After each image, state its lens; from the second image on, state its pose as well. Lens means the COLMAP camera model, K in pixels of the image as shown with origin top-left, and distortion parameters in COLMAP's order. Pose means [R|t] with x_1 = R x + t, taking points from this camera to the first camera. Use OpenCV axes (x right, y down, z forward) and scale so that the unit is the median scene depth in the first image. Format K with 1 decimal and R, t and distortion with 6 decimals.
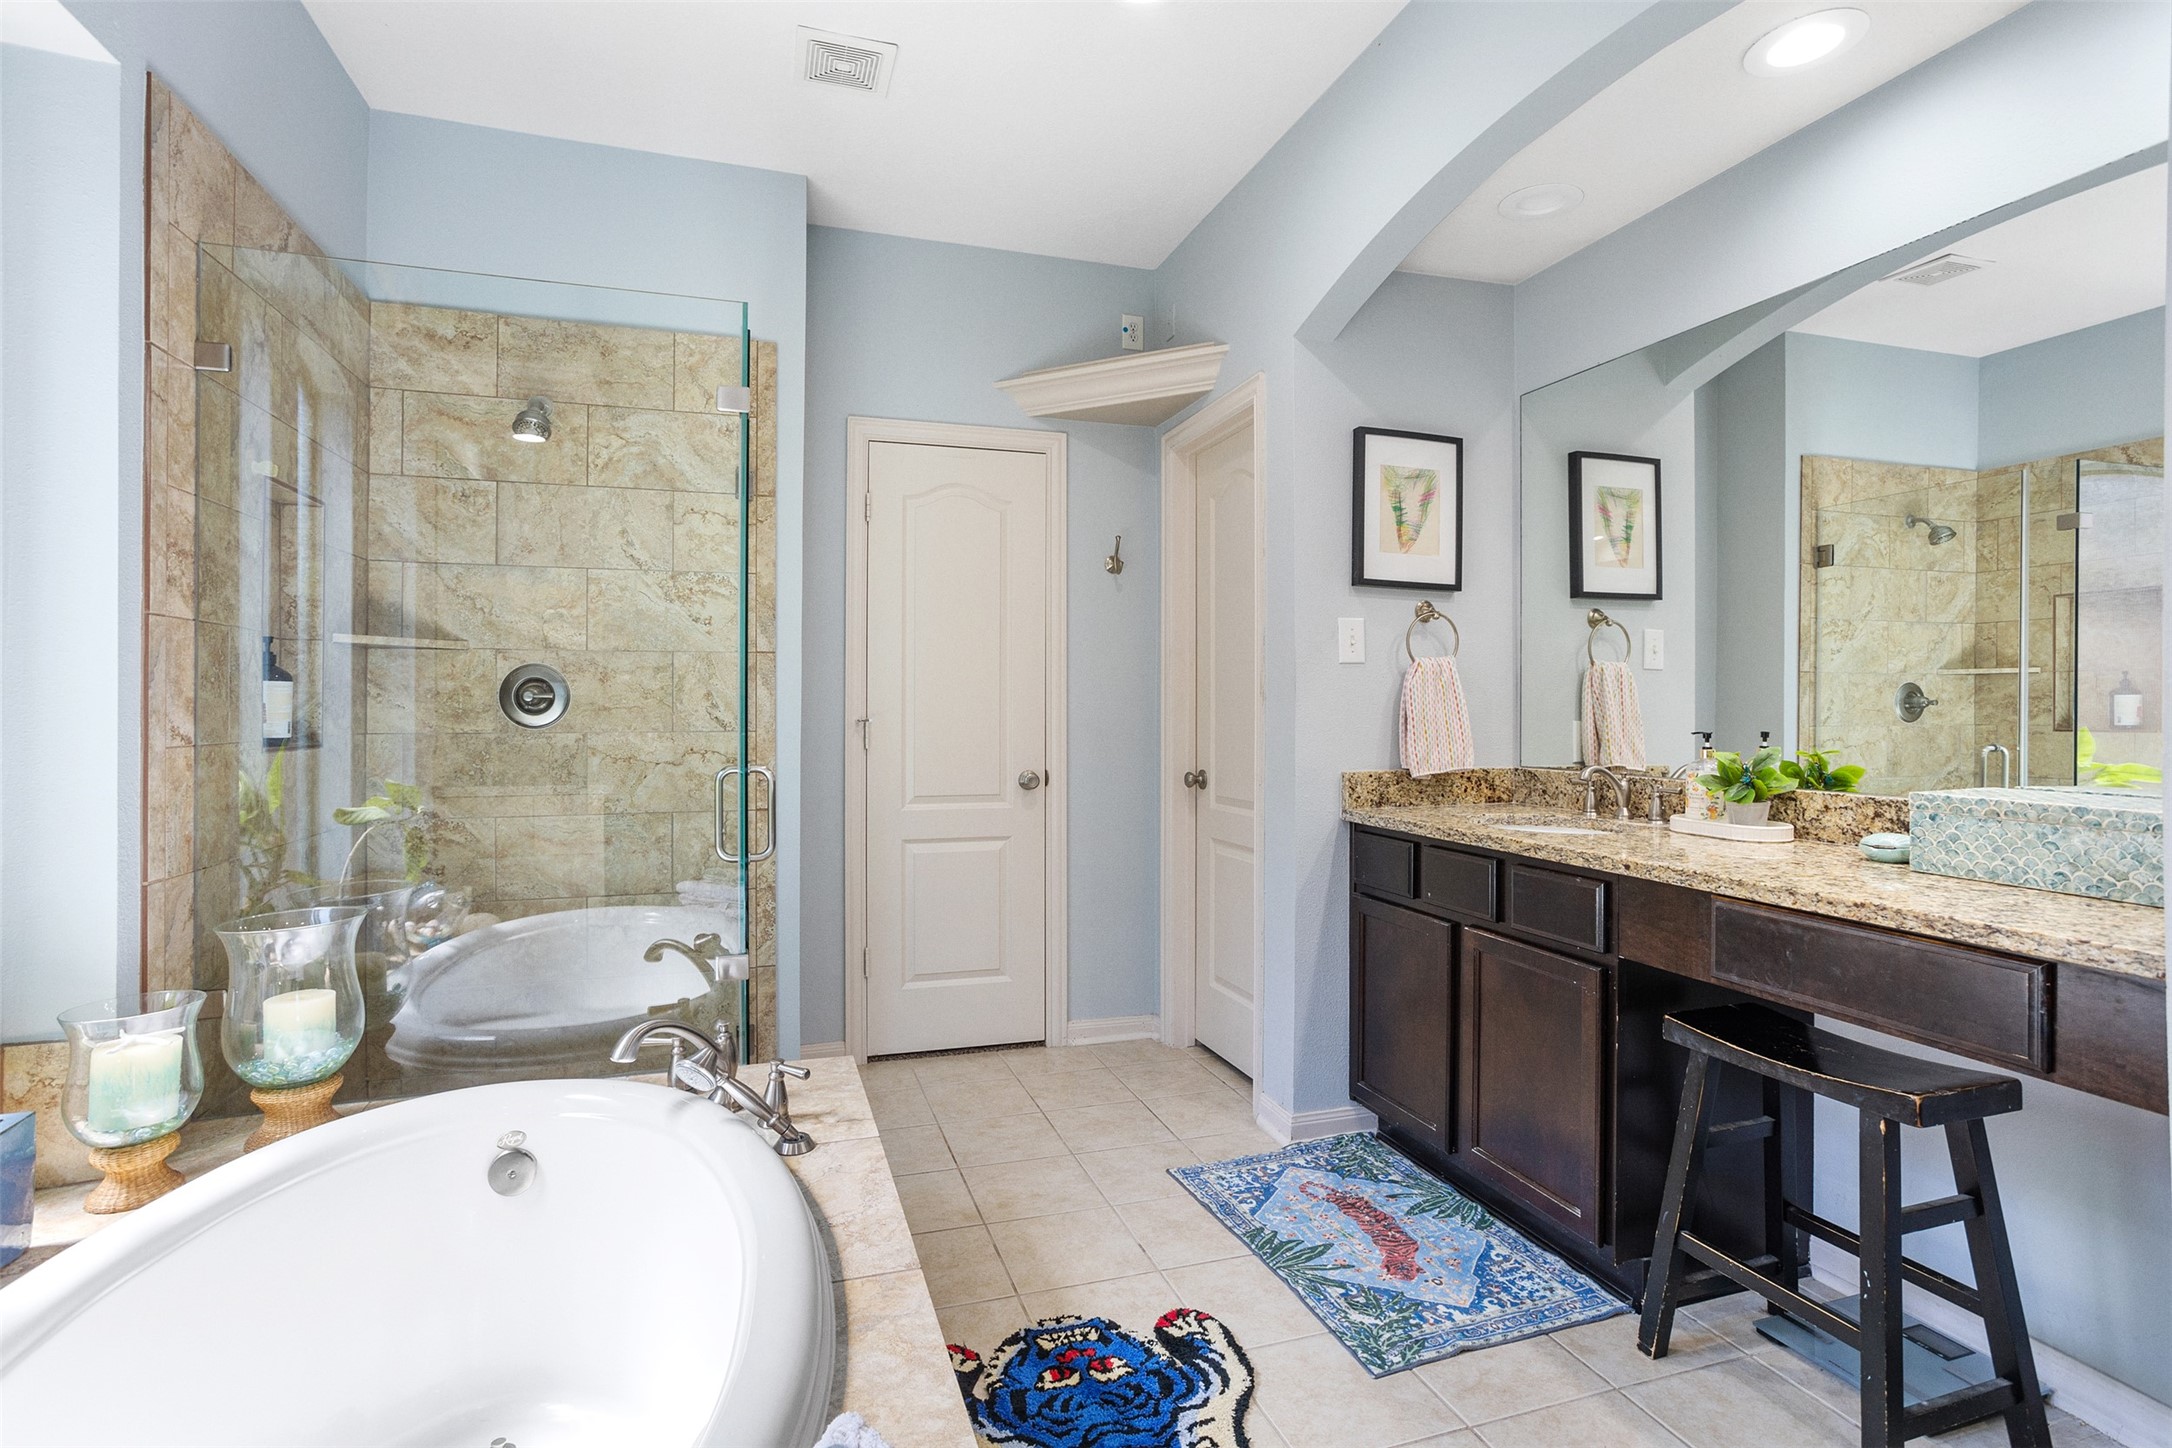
lens RADIAL K [[1065.3, 0, 1085.3], [0, 1065.3, 701.0], [0, 0, 1]] dist [-0.063603, 0.044300]
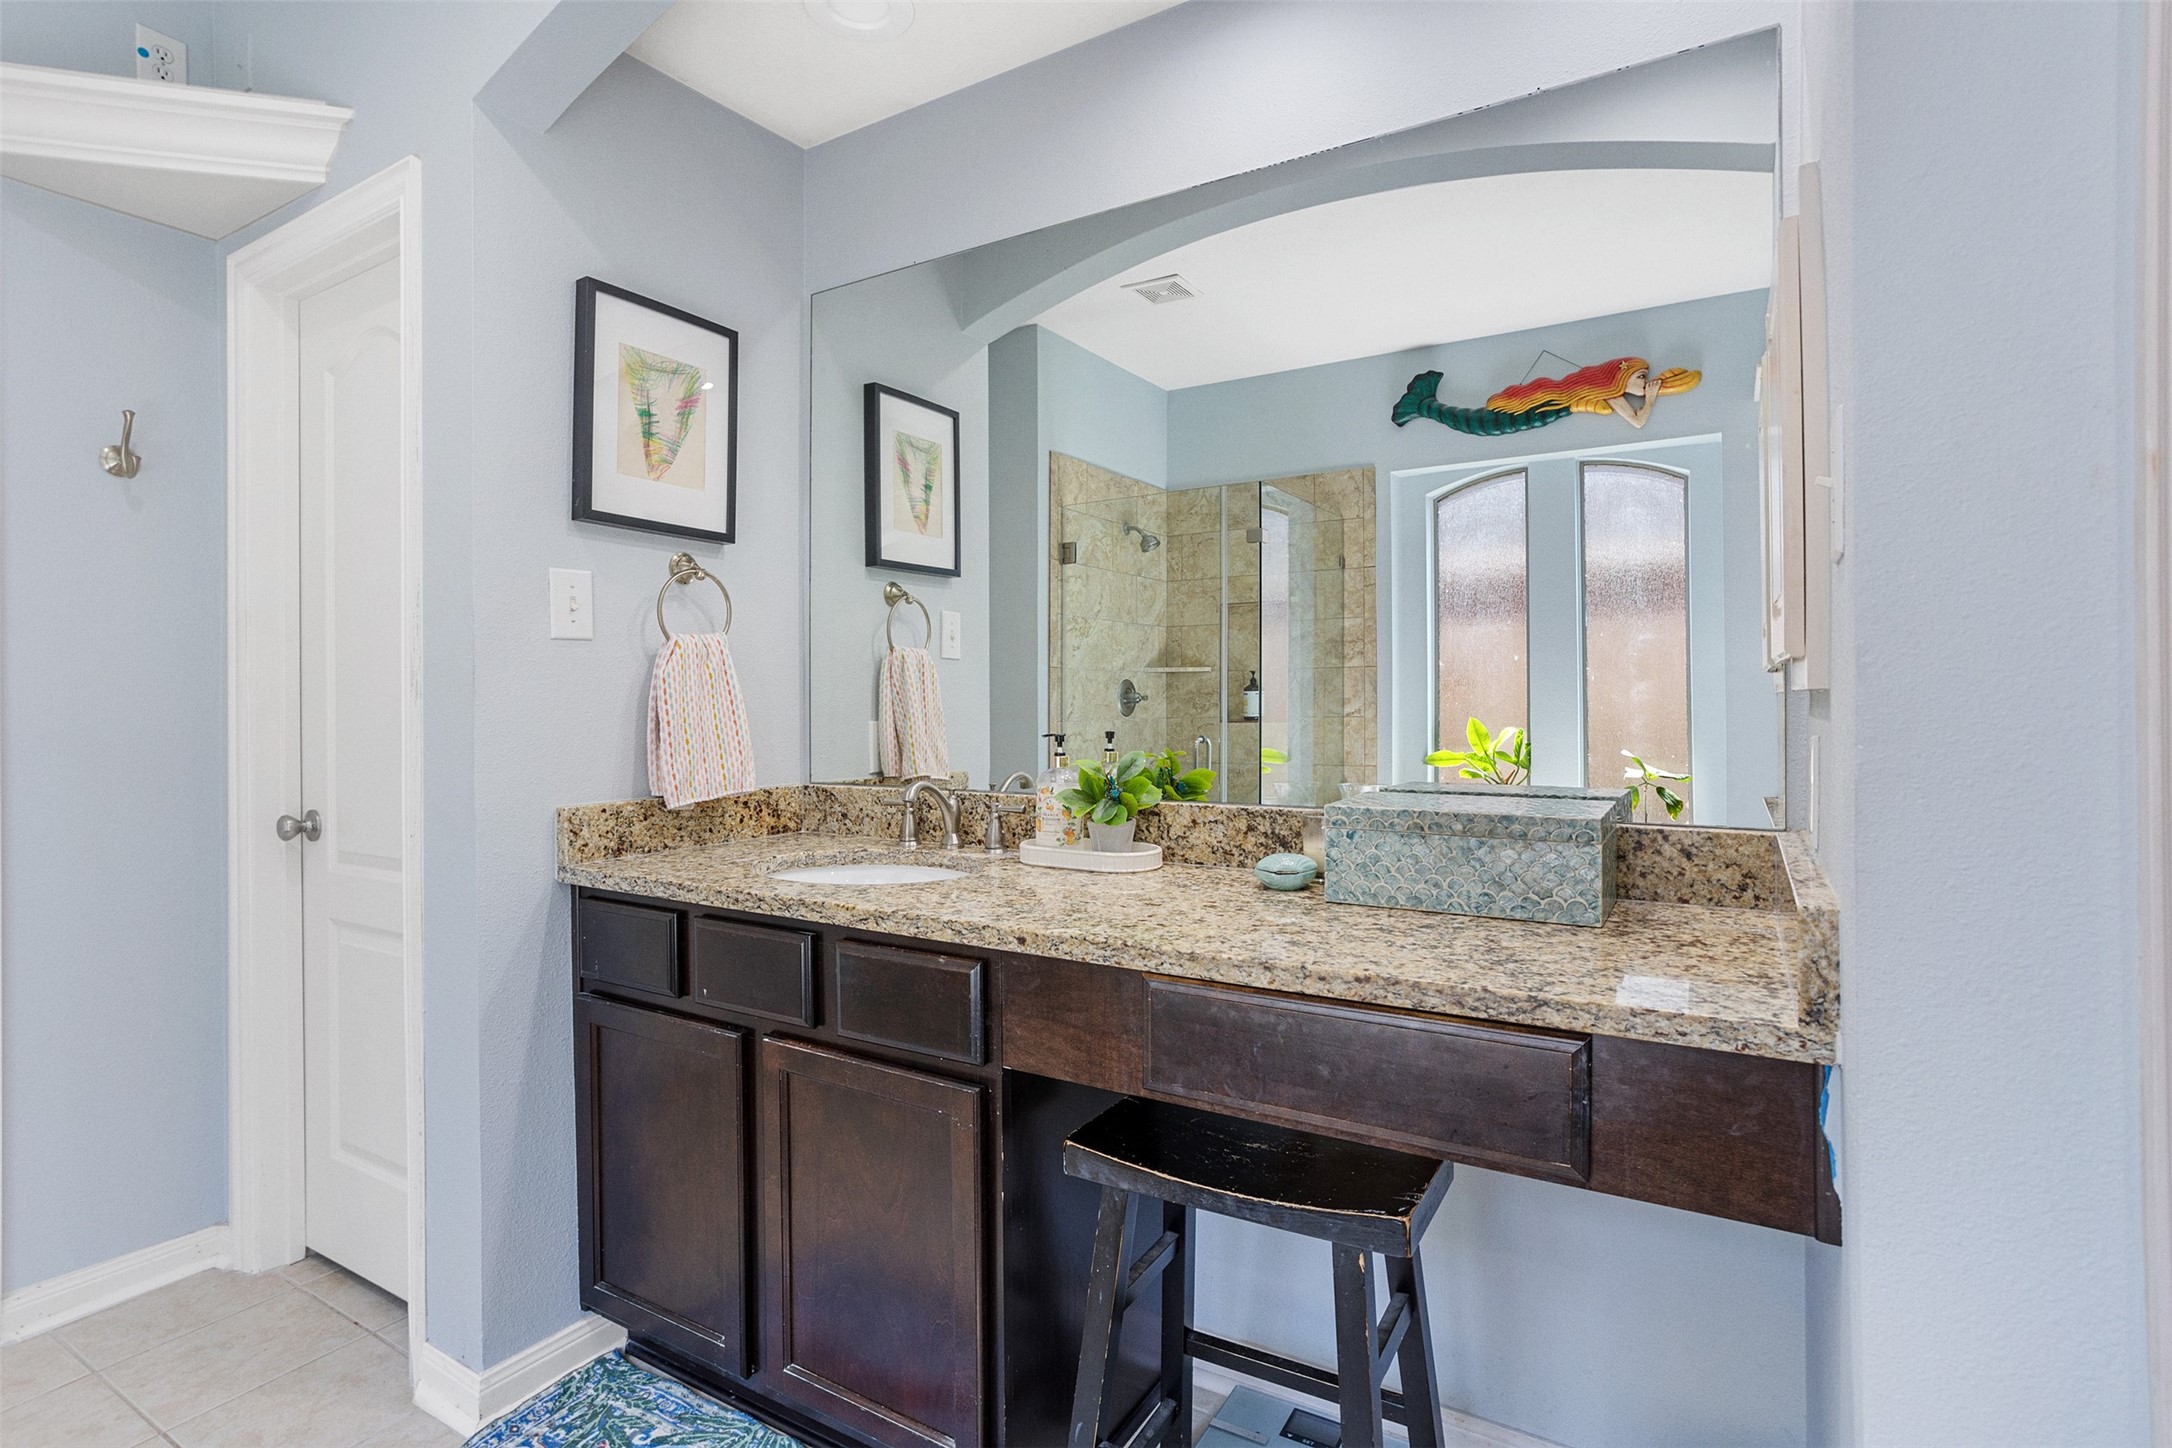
lens RADIAL K [[1065.3, 0, 1085.3], [0, 1065.3, 701.0], [0, 0, 1]] dist [-0.063603, 0.044300]
pose [[0.759436, -0.005992, 0.650554, 0.071137], [0.004808, 0.999982, 0.003597, 0.001650], [-0.650564, 0.000396, 0.759452, 0.308518]]
